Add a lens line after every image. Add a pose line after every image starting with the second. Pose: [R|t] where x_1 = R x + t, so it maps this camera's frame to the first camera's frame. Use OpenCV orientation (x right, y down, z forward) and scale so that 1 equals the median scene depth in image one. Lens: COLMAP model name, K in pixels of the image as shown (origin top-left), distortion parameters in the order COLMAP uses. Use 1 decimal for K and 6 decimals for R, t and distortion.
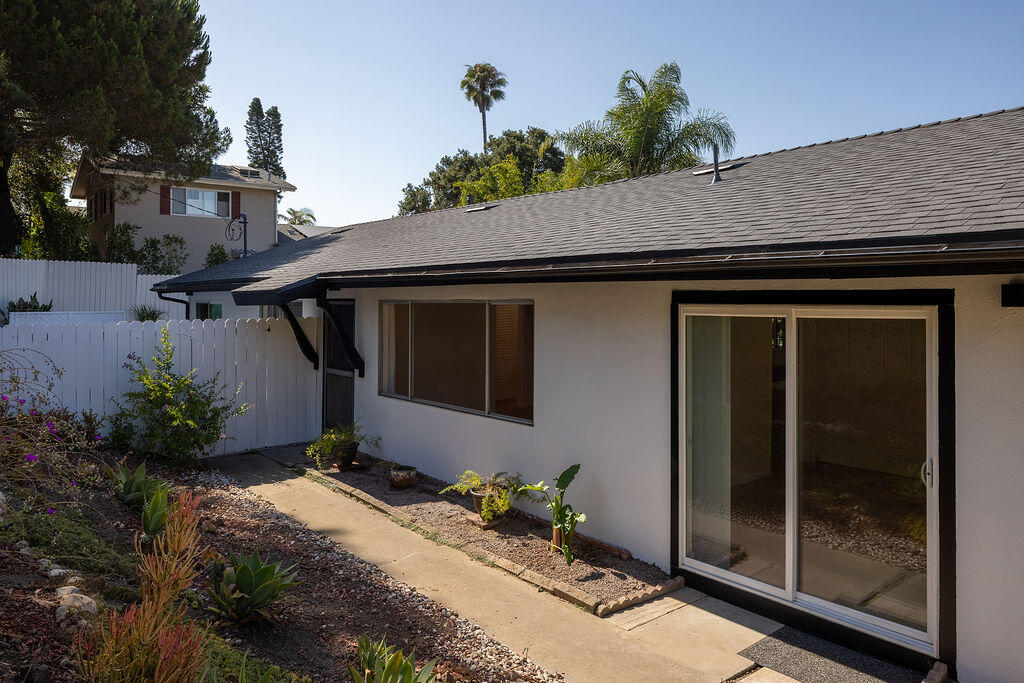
lens RADIAL K [[697.0, 0, 510.8], [0, 697.0, 290.9], [0, 0, 1]] dist [-0.007999, -0.000971]
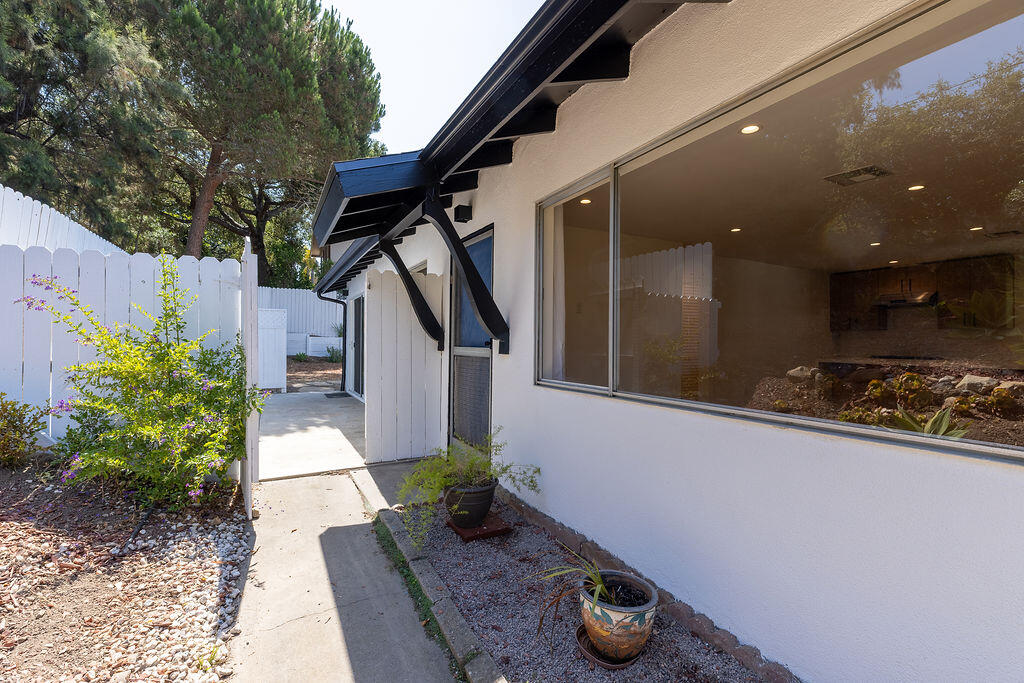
lens RADIAL K [[451.8, 0, 509.1], [0, 451.8, 341.9], [0, 0, 1]] dist [0.002201, -0.000107]
pose [[0.975289, -0.001834, -0.220924, -0.128290], [0.003641, 0.999963, 0.007774, 0.110329], [0.220902, -0.008387, 0.975260, 0.637878]]
